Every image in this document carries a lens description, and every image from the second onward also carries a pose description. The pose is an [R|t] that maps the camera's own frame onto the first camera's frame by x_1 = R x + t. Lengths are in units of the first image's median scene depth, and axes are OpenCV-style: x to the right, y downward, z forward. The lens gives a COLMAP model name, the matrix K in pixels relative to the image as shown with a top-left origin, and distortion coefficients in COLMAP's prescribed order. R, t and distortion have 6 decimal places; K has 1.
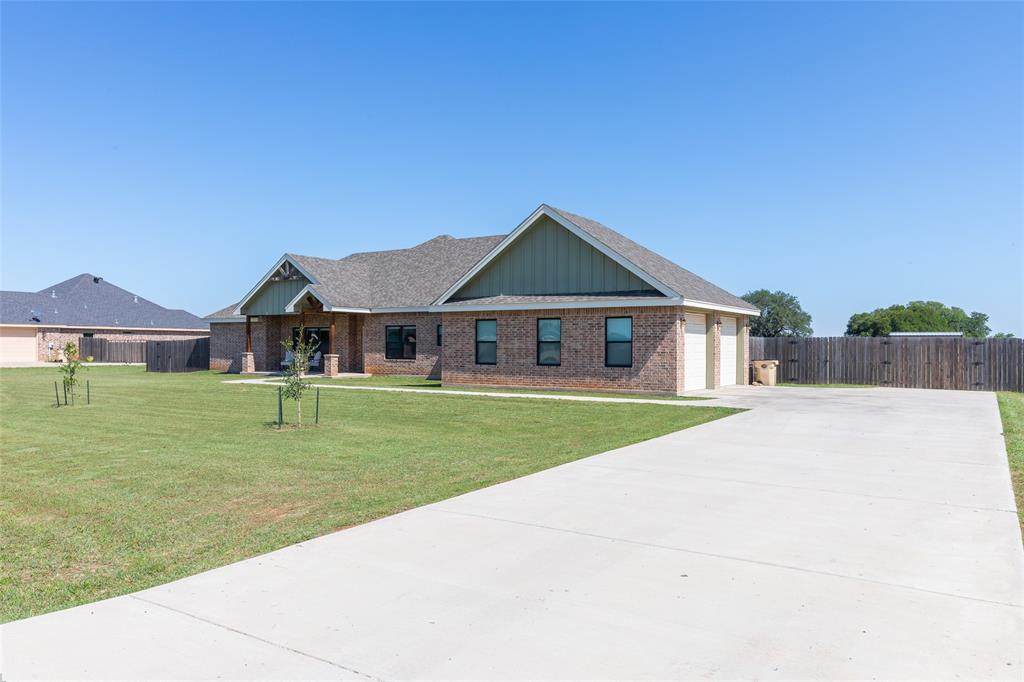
lens RADIAL K [[741.4, 0, 512.0], [0, 741.4, 341.0], [0, 0, 1]] dist [-0.000372, -0.000292]
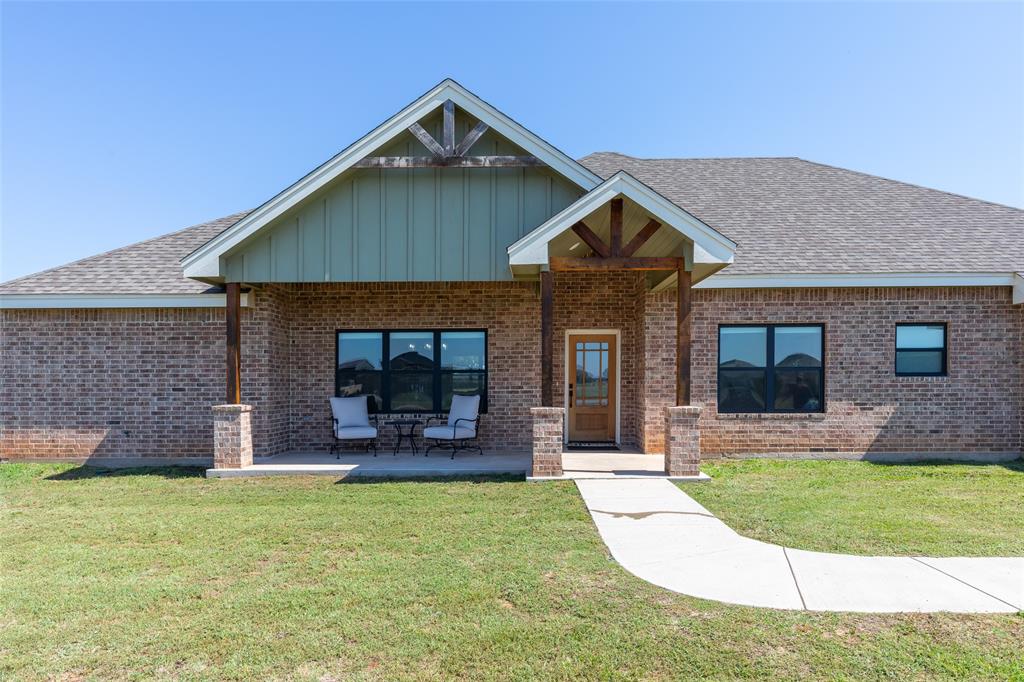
lens RADIAL K [[677.8, 0, 535.7], [0, 677.8, 390.2], [0, 0, 1]] dist [0.008908, 0.001478]
pose [[0.856555, -0.016626, 0.515787, -0.444342], [0.004747, 0.999692, 0.024342, 0.003946], [-0.516033, -0.018401, 0.856371, 0.780912]]
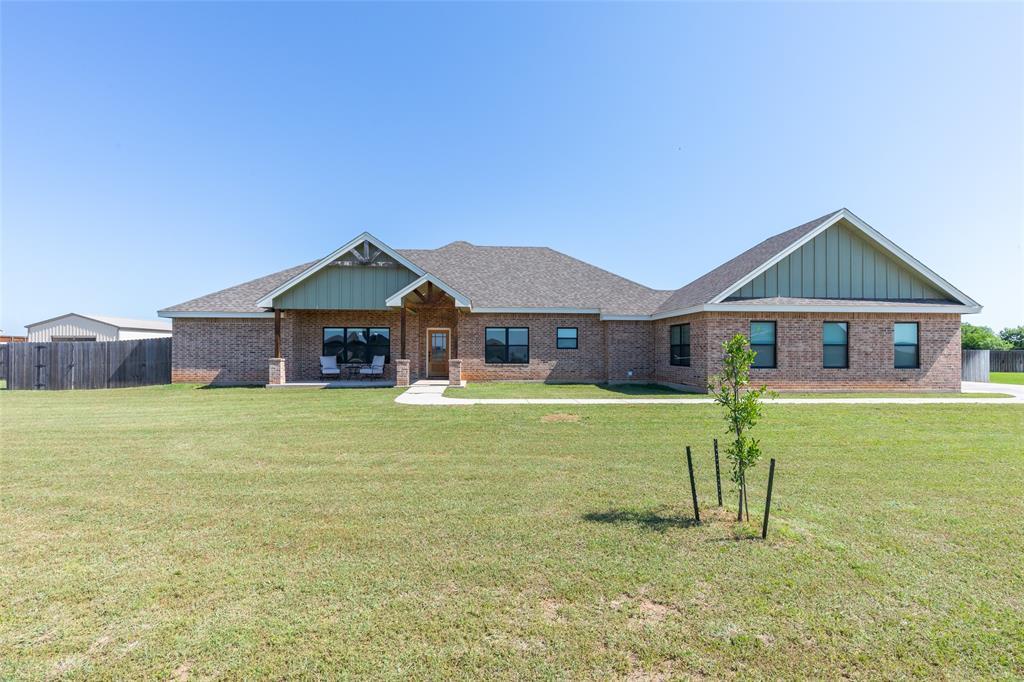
lens RADIAL K [[469.3, 0, 522.9], [0, 469.3, 358.3], [0, 0, 1]] dist [0.010520, 0.000124]
pose [[0.812425, -0.010796, 0.582965, -0.487804], [-0.003233, 0.999730, 0.023020, 0.004409], [-0.583056, -0.020586, 0.812171, 0.522851]]
